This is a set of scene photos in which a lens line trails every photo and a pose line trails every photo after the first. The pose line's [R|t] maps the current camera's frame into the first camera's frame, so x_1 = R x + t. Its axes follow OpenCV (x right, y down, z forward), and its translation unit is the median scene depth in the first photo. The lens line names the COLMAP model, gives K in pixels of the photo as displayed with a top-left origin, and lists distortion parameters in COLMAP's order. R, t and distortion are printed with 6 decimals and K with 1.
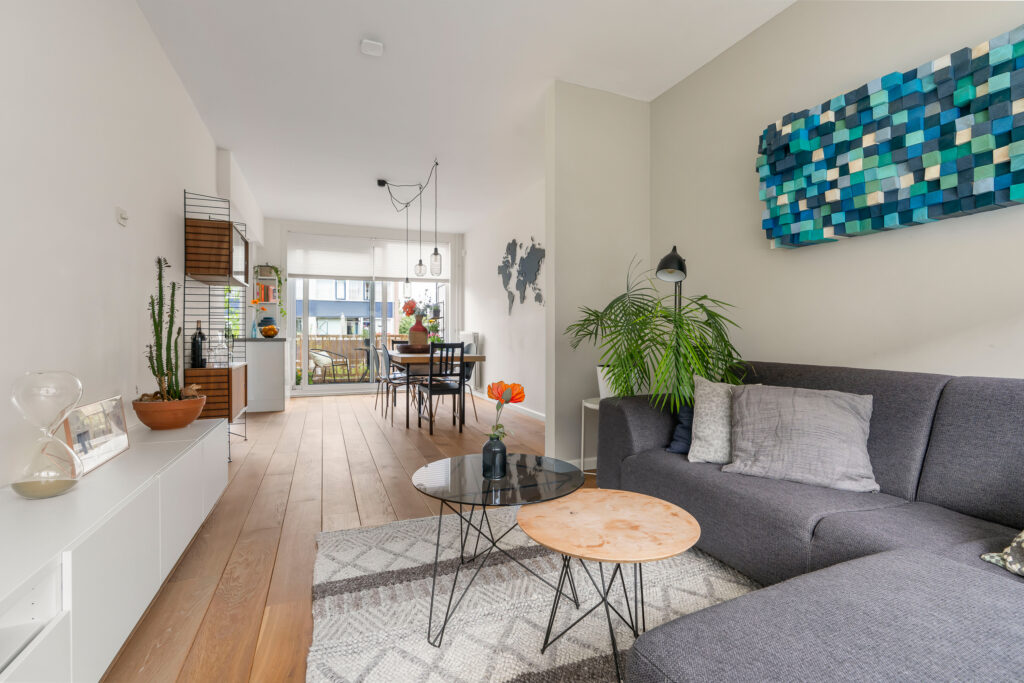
lens RADIAL K [[468.2, 0, 508.1], [0, 468.2, 335.9], [0, 0, 1]] dist [-0.009055, 0.002948]
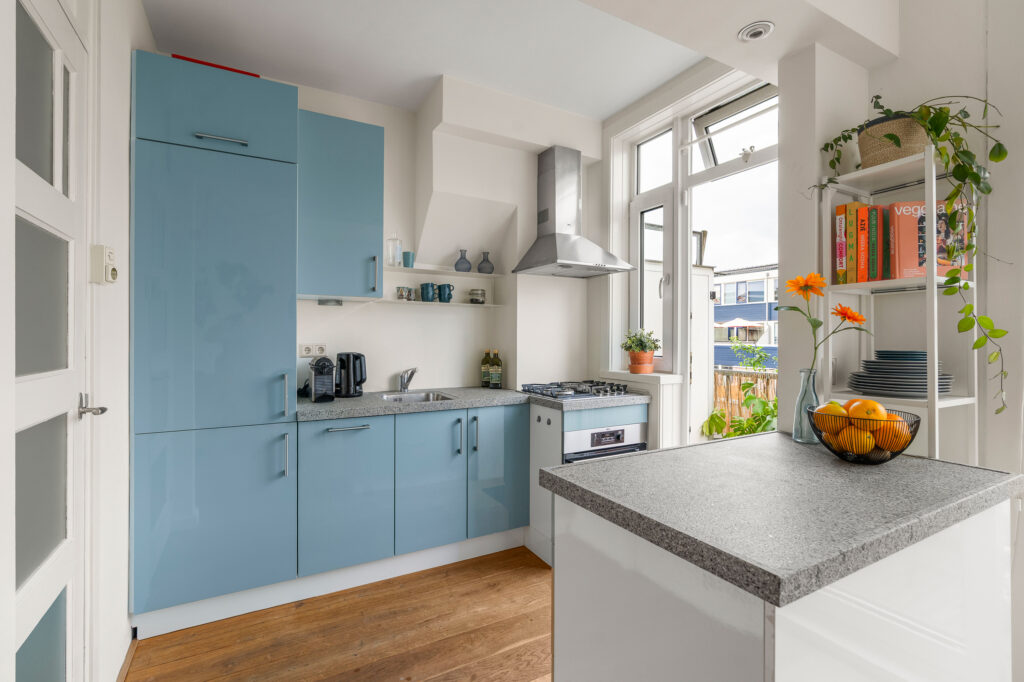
lens RADIAL K [[468.2, 0, 509.8], [0, 468.2, 334.9], [0, 0, 1]] dist [-0.009055, 0.002948]
pose [[0.125554, -0.001053, -0.992086, -0.324257], [-0.001703, 0.999998, -0.001277, -0.047454], [0.992085, 0.001850, 0.125552, 0.806153]]
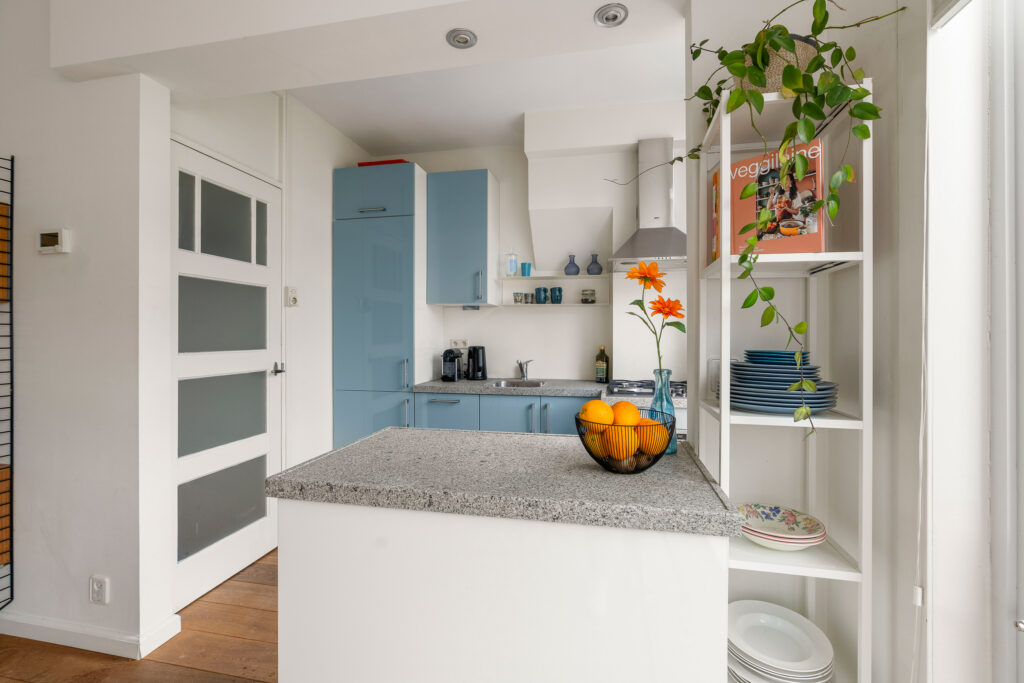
lens RADIAL K [[468.2, 0, 502.6], [0, 468.2, 333.2], [0, 0, 1]] dist [-0.009055, 0.002948]
pose [[-0.566812, -0.000117, -0.823847, -0.325844], [0.000248, 1.000000, -0.000313, -0.046880], [0.823847, -0.000382, -0.566812, 1.038718]]
